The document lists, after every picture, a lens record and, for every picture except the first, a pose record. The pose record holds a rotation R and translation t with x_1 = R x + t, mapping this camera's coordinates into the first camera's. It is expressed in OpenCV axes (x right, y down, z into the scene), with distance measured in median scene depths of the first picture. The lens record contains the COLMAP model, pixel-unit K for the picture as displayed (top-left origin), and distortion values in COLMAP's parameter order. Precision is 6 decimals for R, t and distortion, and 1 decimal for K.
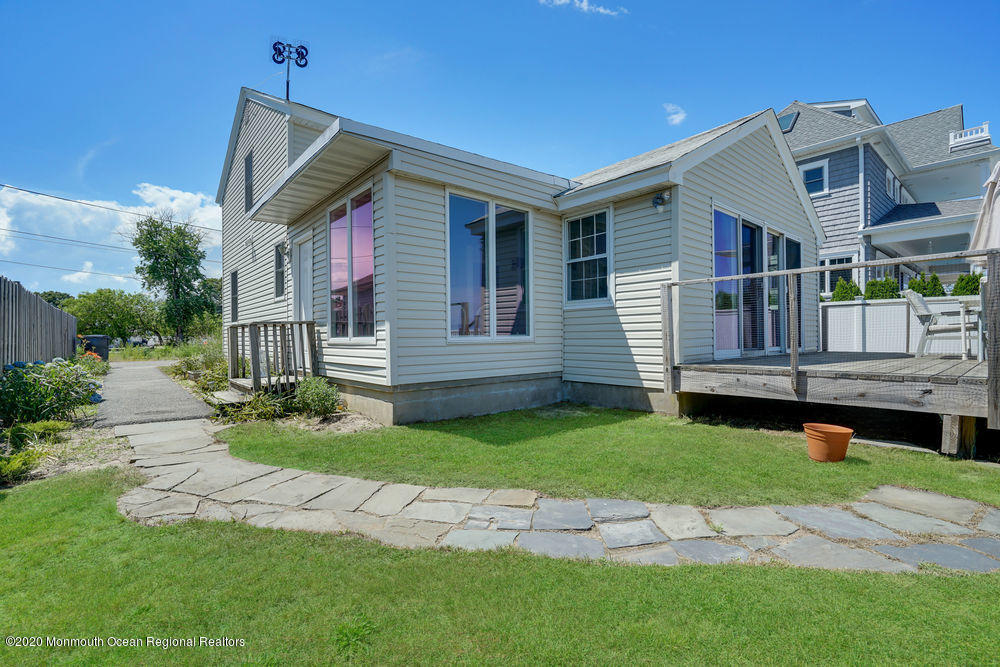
lens RADIAL K [[449.6, 0, 504.7], [0, 449.6, 338.6], [0, 0, 1]] dist [-0.001673, 0.001846]
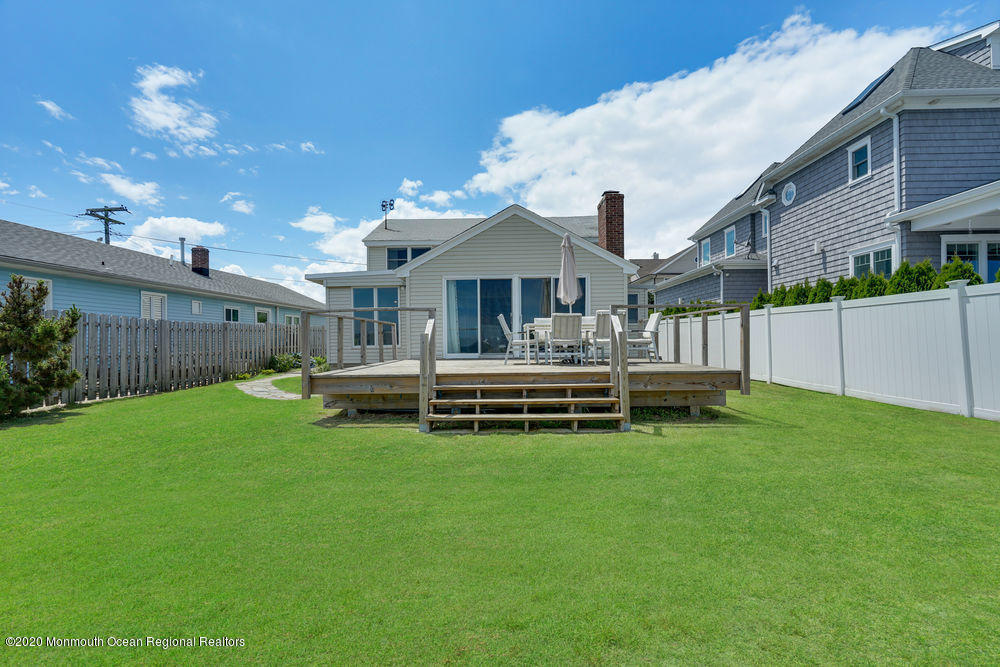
lens RADIAL K [[449.6, 0, 498.1], [0, 449.6, 336.9], [0, 0, 1]] dist [-0.001673, 0.001846]
pose [[0.741913, -0.001782, -0.670494, 0.792408], [0.003918, 0.999991, 0.001677, -0.020347], [0.670485, -0.003871, 0.741913, -0.117747]]
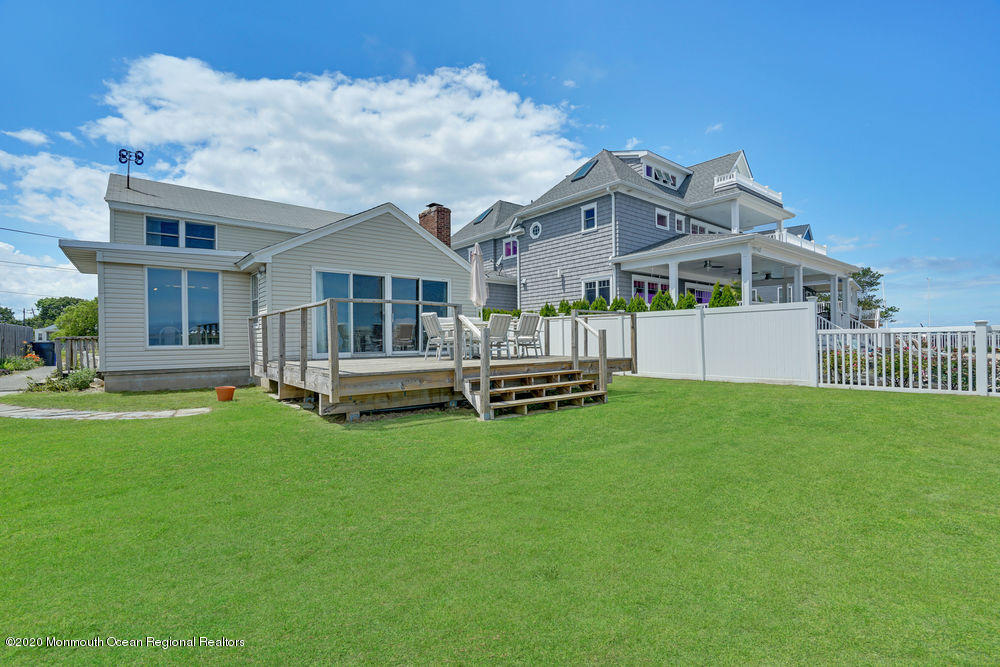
lens RADIAL K [[449.6, 0, 500.2], [0, 449.6, 336.5], [0, 0, 1]] dist [-0.001673, 0.001846]
pose [[0.999326, 0.000810, -0.036705, 0.510124], [-0.001027, 0.999982, -0.005899, -0.012343], [0.036699, 0.005933, 0.999309, -0.288454]]
